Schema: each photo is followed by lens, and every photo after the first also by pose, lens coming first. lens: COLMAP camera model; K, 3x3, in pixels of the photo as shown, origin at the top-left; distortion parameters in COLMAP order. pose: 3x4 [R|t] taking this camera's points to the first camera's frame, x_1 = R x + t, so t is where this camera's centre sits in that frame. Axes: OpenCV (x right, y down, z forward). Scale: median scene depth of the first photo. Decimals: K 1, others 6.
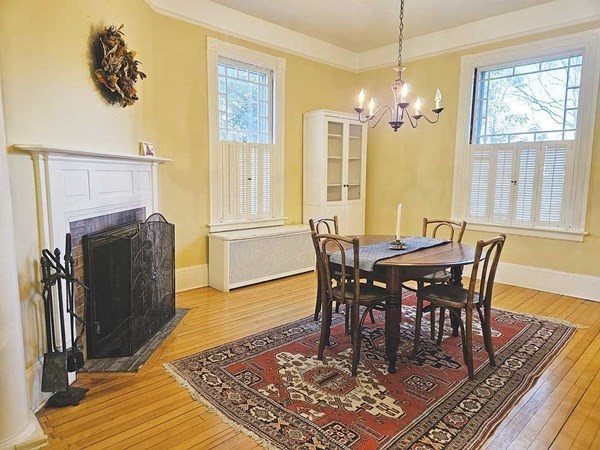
lens RADIAL K [[406.5, 0, 298.5], [0, 406.5, 220.5], [0, 0, 1]] dist [0.046658, -0.023521]
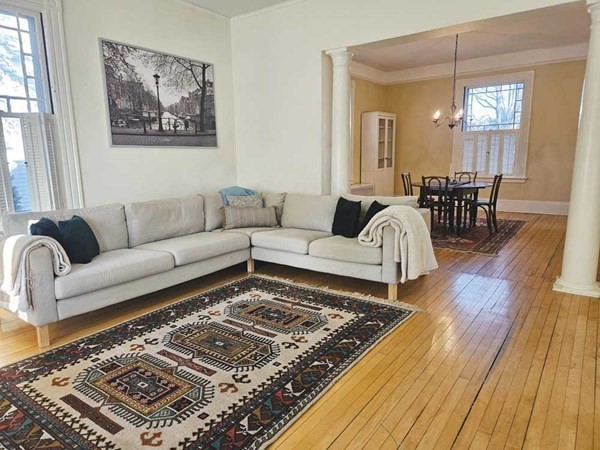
lens RADIAL K [[406.5, 0, 296.8], [0, 406.5, 225.4], [0, 0, 1]] dist [0.046658, -0.023521]
pose [[0.986605, -0.054395, 0.153791, -0.743036], [0.045019, 0.996946, 0.063809, 0.089093], [-0.156793, -0.056031, 0.986041, -0.822006]]
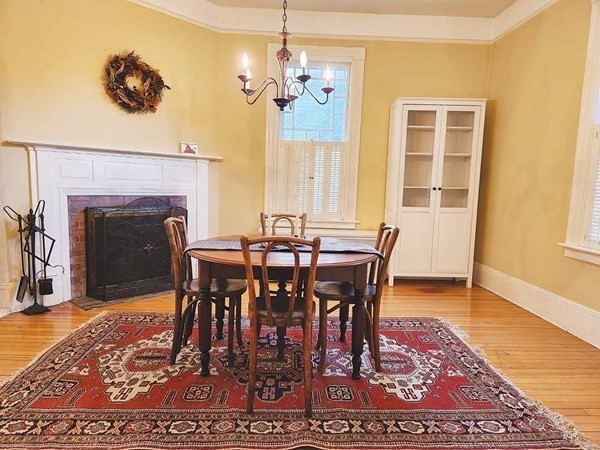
lens RADIAL K [[406.5, 0, 290.9], [0, 406.5, 227.5], [0, 0, 1]] dist [0.046658, -0.023521]
pose [[0.733076, 0.087576, -0.674485, 0.689402], [-0.101298, 0.994674, 0.019052, 0.006162], [0.672561, 0.054357, 0.738043, 0.320938]]
